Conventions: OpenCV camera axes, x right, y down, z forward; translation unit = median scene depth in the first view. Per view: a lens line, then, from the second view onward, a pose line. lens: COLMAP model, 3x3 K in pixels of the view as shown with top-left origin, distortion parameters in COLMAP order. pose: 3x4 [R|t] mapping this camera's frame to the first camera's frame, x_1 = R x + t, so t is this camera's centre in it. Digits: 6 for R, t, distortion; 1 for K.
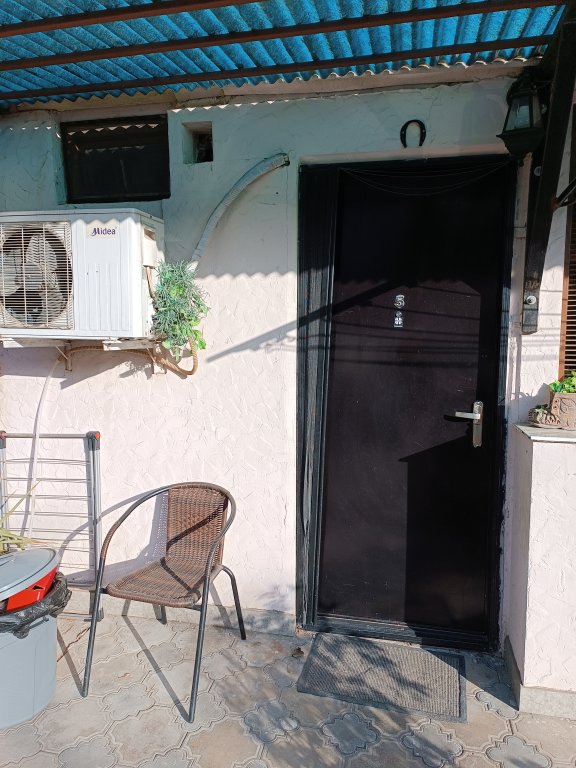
lens RADIAL K [[566.6, 0, 291.4], [0, 566.6, 386.2], [0, 0, 1]] dist [0.071450, -0.075799]
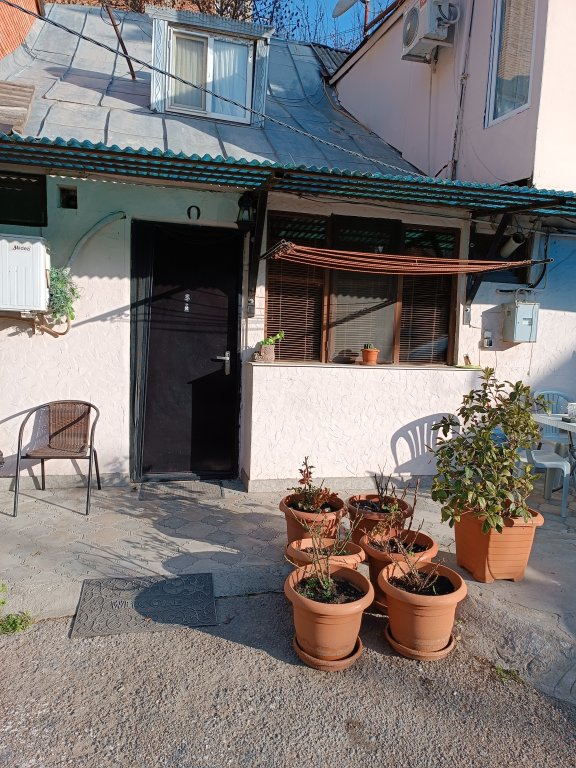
lens RADIAL K [[566.6, 0, 291.4], [0, 566.6, 386.2], [0, 0, 1]] dist [0.071450, -0.075799]
pose [[0.898977, -0.016808, 0.437674, -0.326658], [0.011653, 0.999828, 0.014462, 0.119429], [-0.437842, -0.007901, 0.899017, -0.837831]]
